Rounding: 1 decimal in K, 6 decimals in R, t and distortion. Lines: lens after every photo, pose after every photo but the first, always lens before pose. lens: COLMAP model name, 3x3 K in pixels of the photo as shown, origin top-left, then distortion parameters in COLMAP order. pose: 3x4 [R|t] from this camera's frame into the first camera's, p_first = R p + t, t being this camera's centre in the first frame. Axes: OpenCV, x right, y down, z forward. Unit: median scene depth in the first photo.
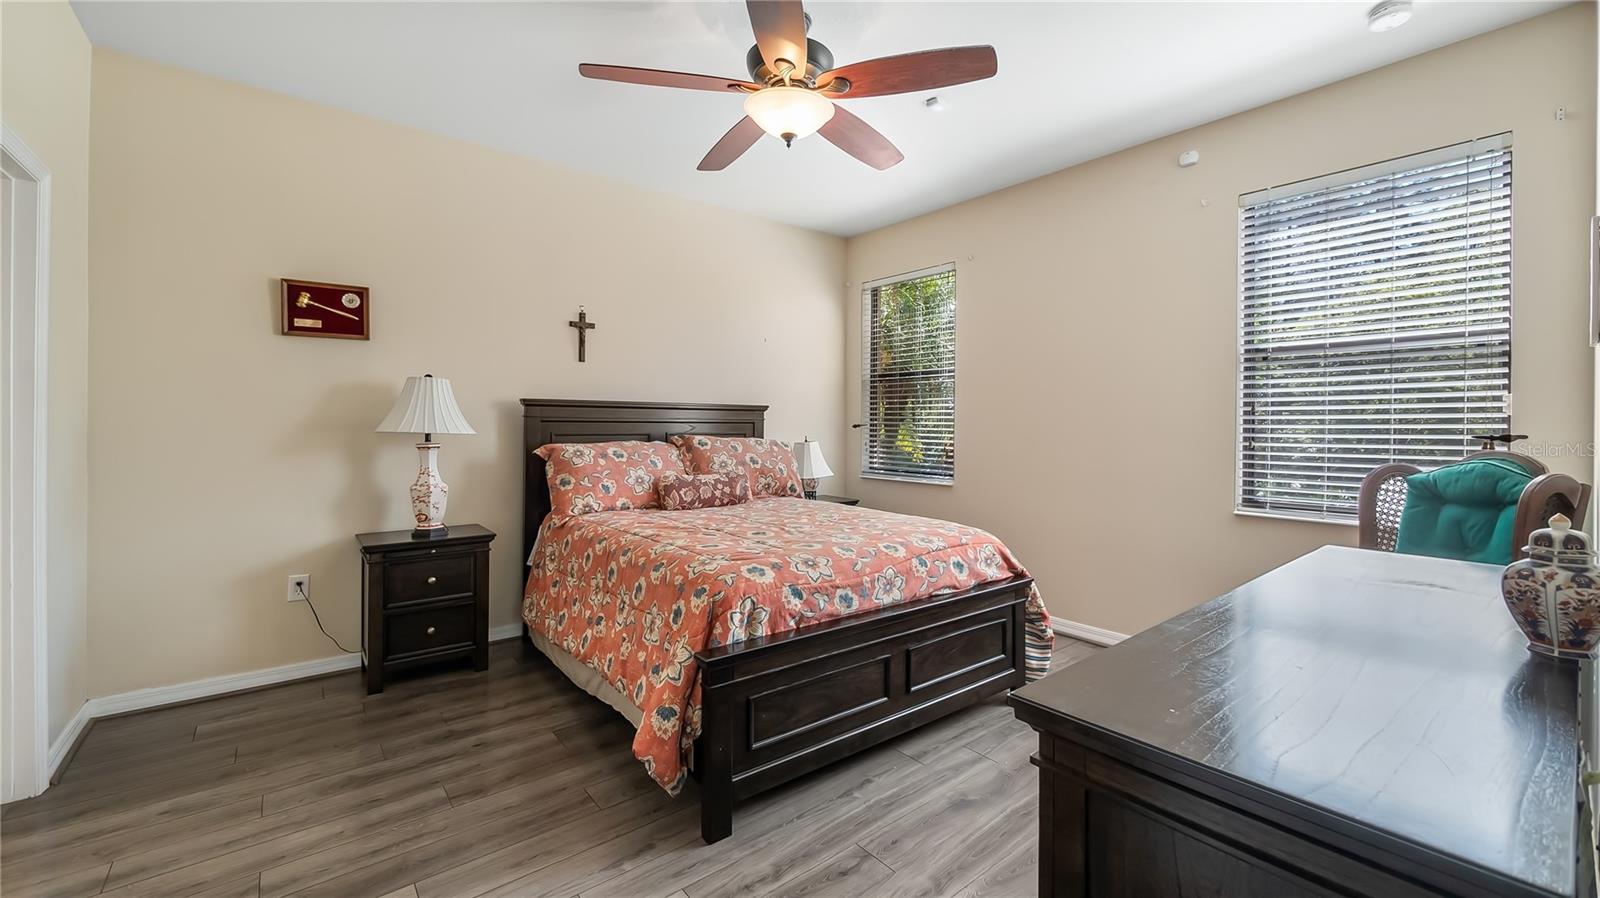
lens RADIAL K [[639.3, 0, 797.7], [0, 639.3, 411.8], [0, 0, 1]] dist [-0.000830, -0.000265]
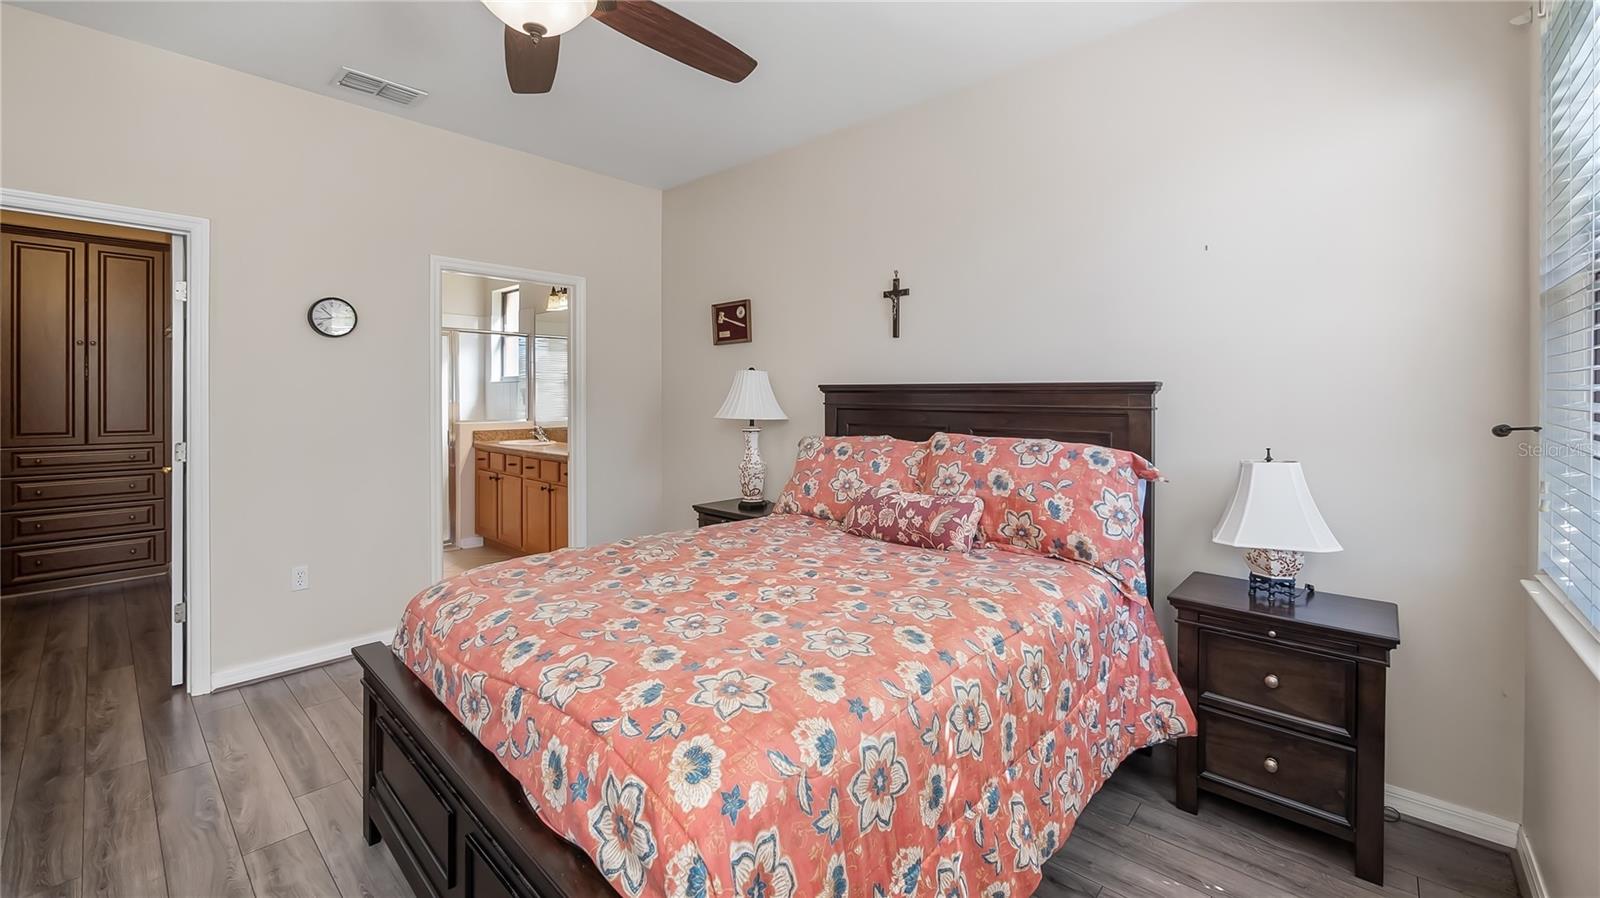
lens RADIAL K [[639.3, 0, 797.7], [0, 639.3, 411.8], [0, 0, 1]] dist [-0.000830, -0.000265]
pose [[0.167707, 0.015973, -0.985707, 0.494409], [0.013228, 0.999742, 0.018451, 0.000776], [0.985748, -0.016133, 0.167453, 0.783537]]
